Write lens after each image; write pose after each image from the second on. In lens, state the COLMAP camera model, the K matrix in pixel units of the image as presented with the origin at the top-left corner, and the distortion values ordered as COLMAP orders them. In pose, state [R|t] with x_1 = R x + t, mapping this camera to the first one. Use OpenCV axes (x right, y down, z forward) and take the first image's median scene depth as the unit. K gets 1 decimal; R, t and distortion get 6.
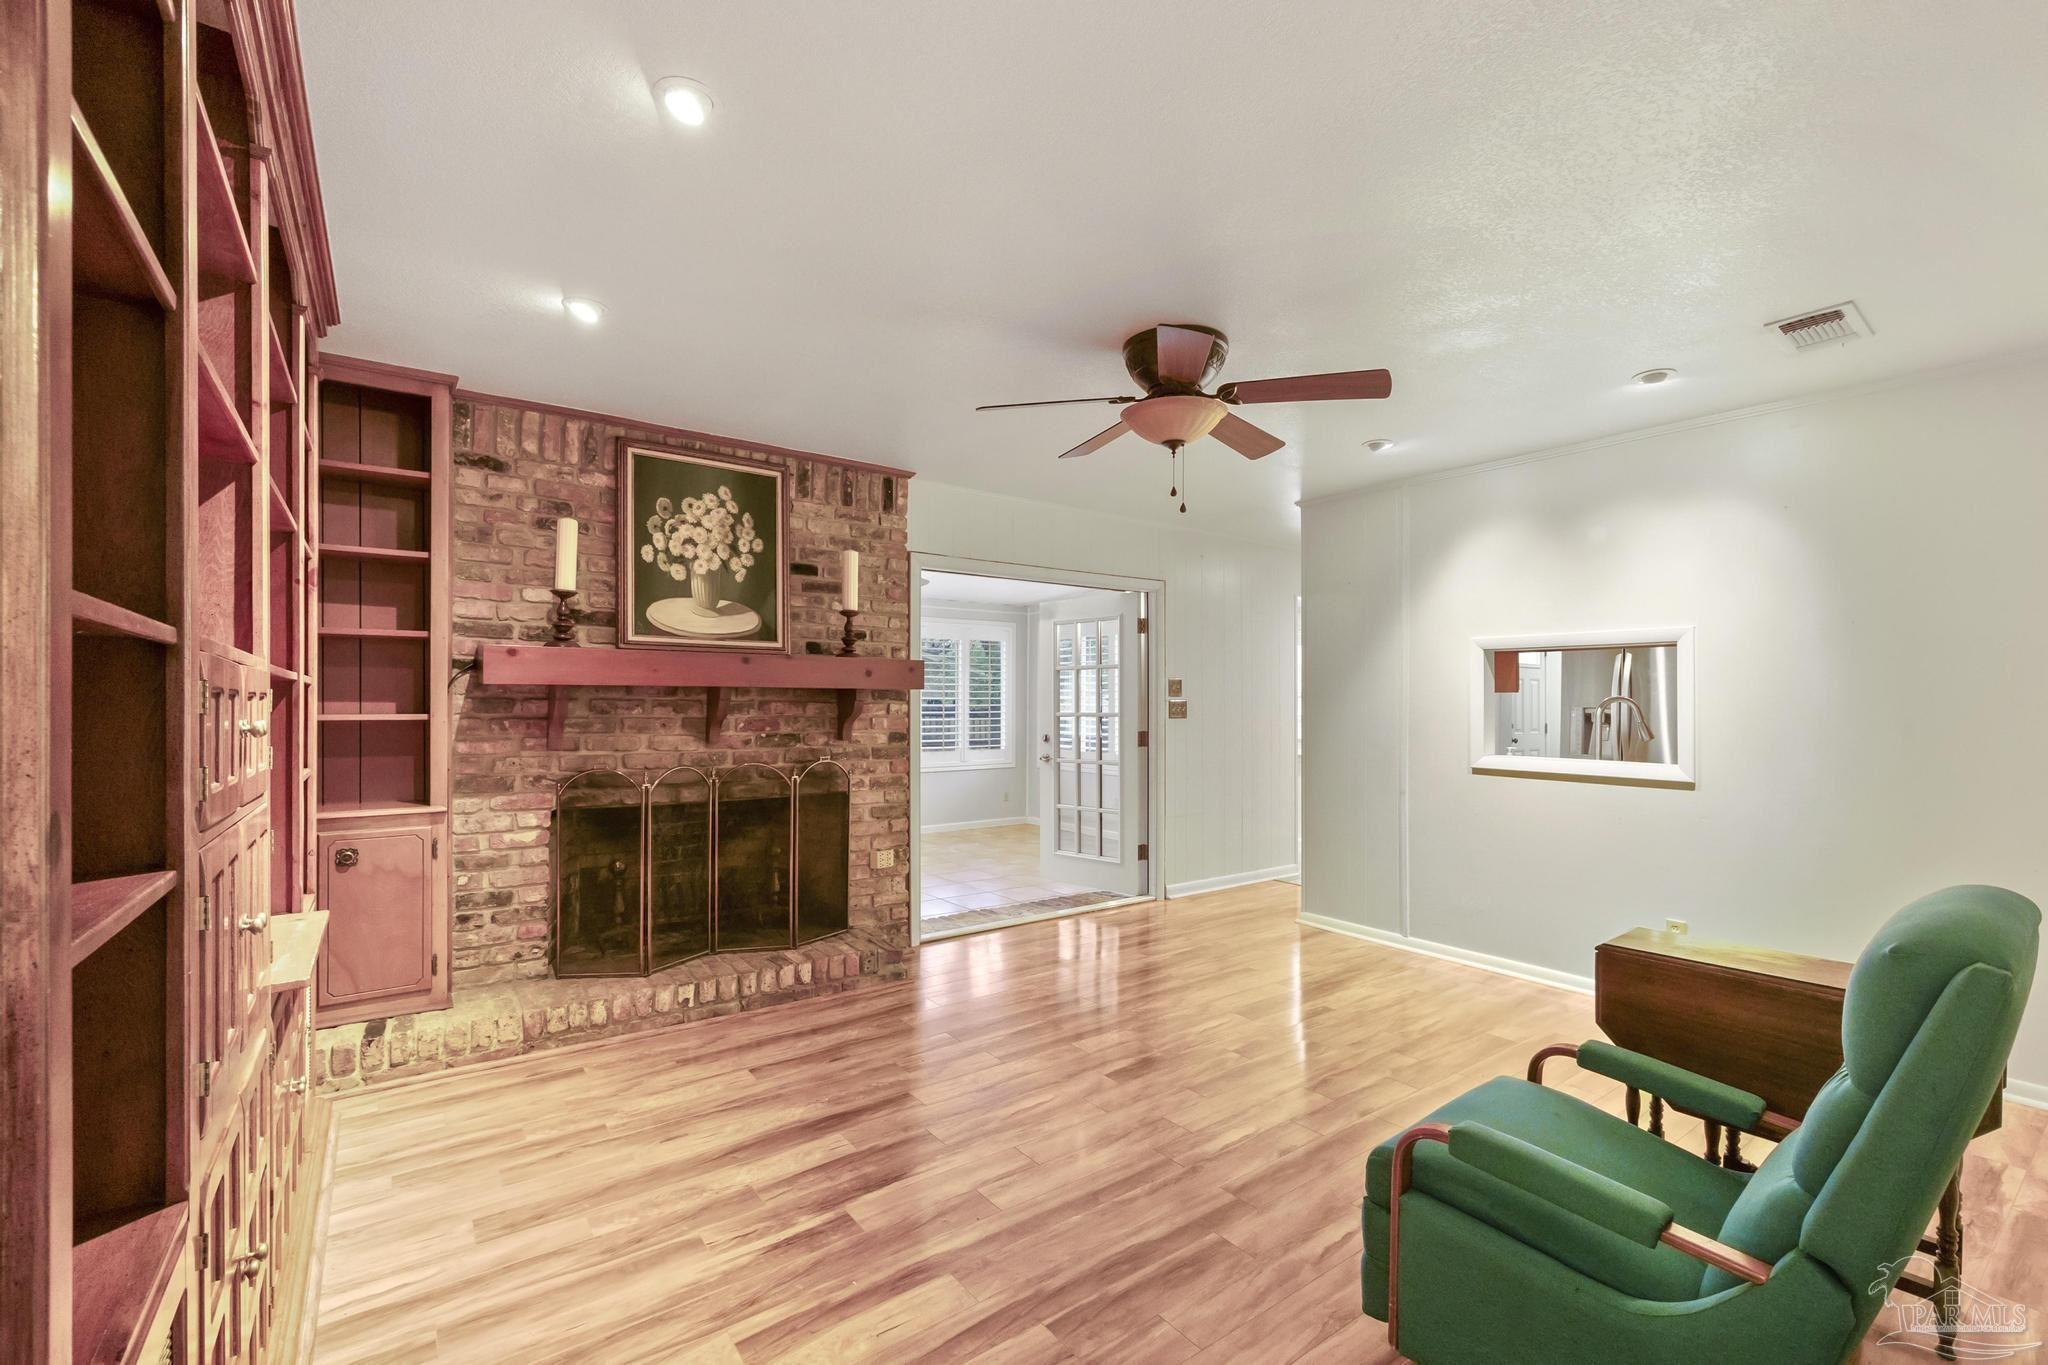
lens RADIAL K [[867.6, 0, 1028.0], [0, 867.6, 687.9], [0, 0, 1]] dist [-0.004944, 0.005895]
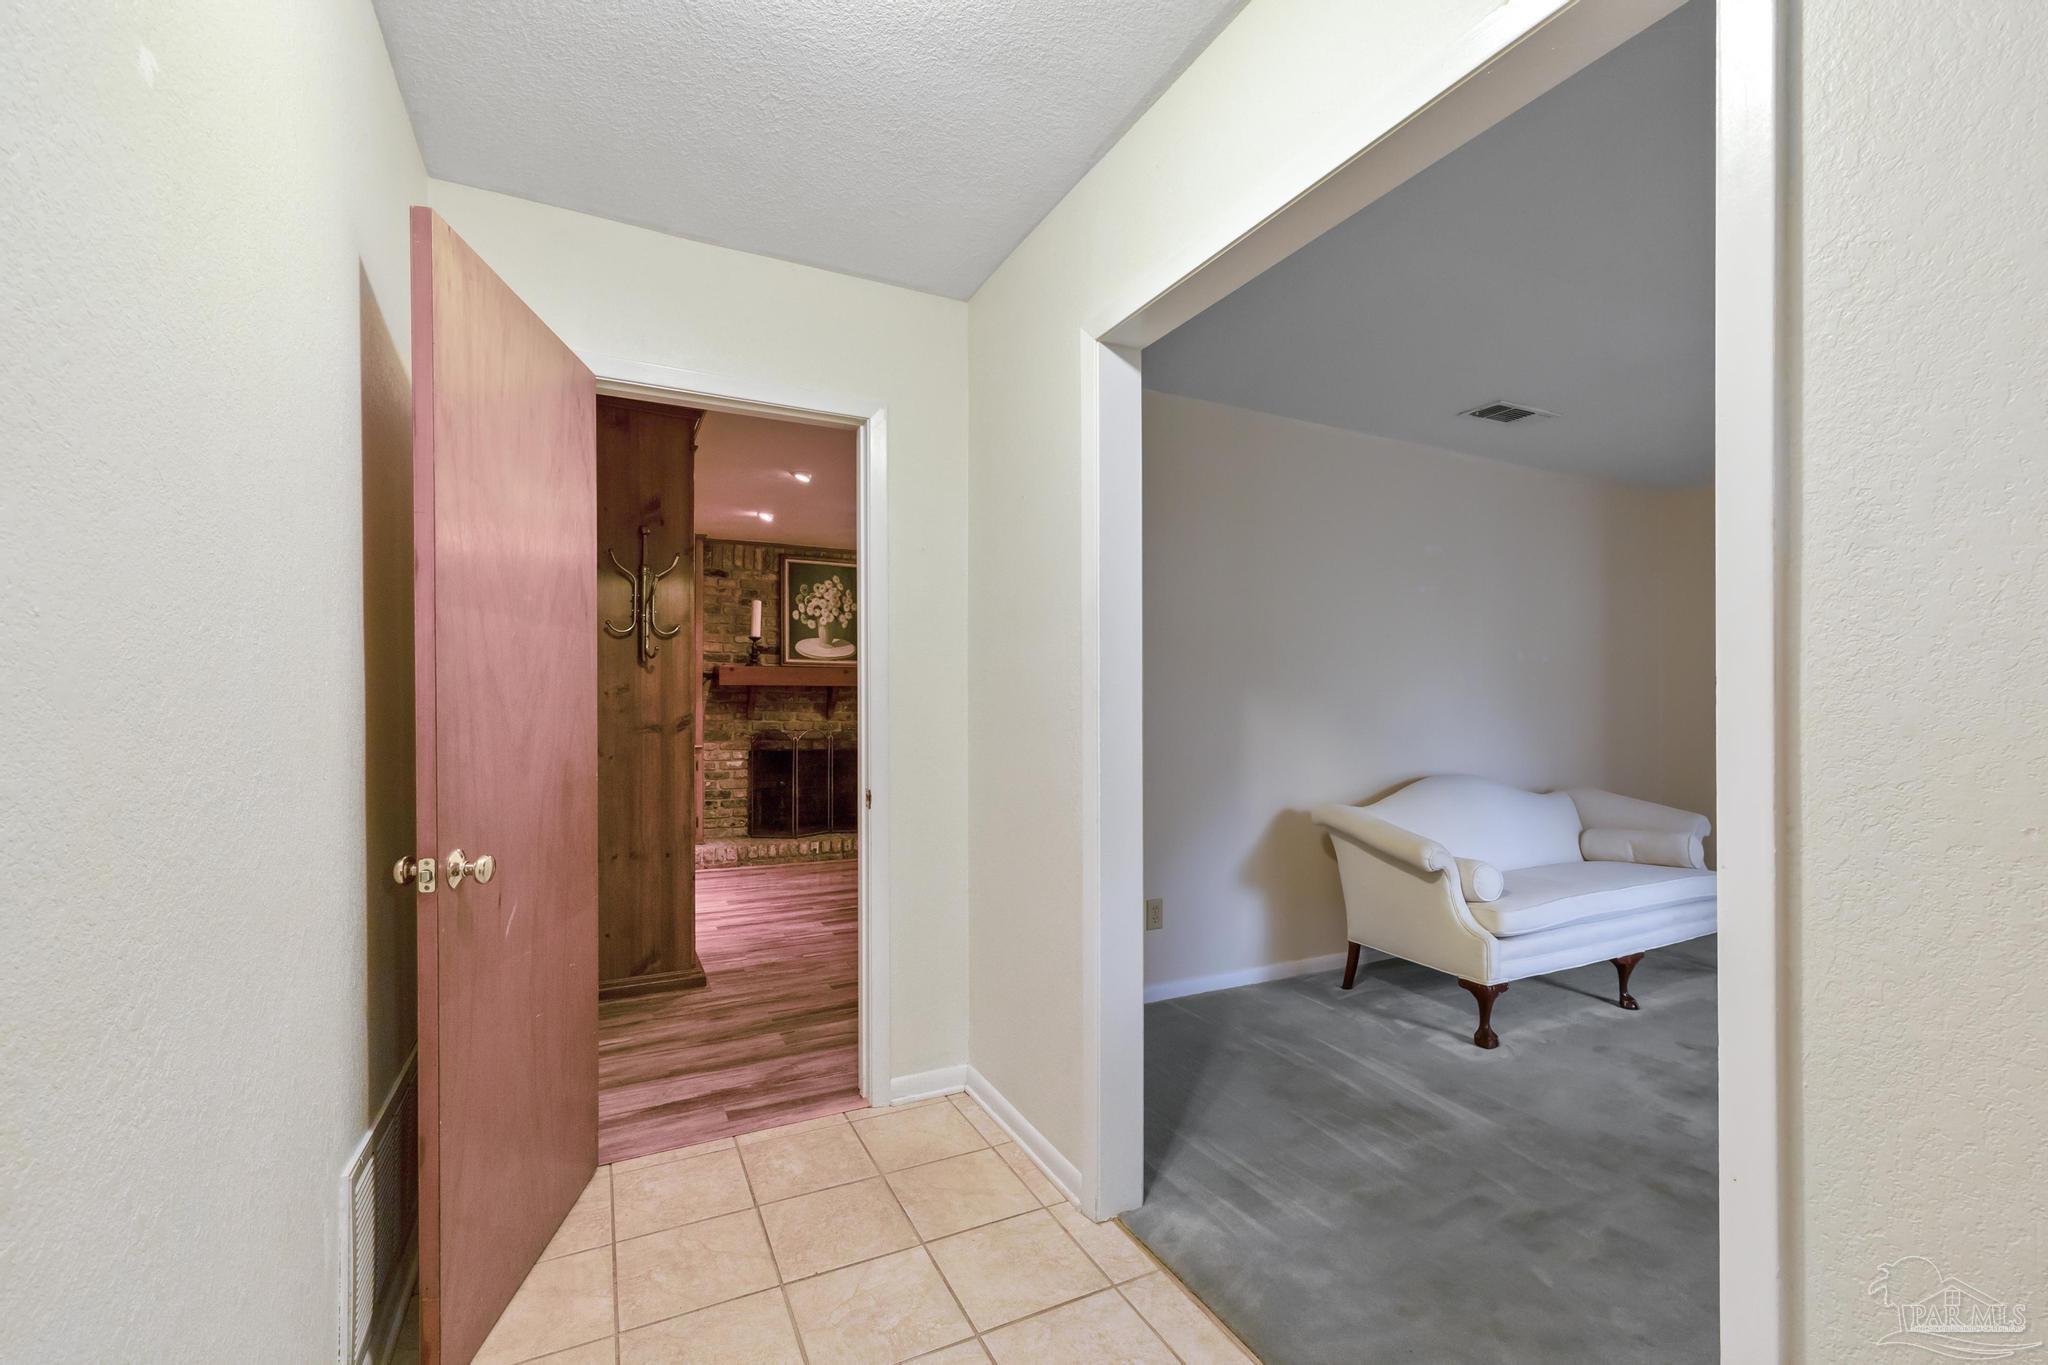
lens RADIAL K [[867.6, 0, 1022.2], [0, 867.6, 690.0], [0, 0, 1]] dist [-0.004944, 0.005895]
pose [[0.985325, -0.005331, -0.170606, 0.377347], [0.004325, 0.999971, -0.006270, 0.021053], [0.170635, 0.005440, 0.985319, -0.793469]]
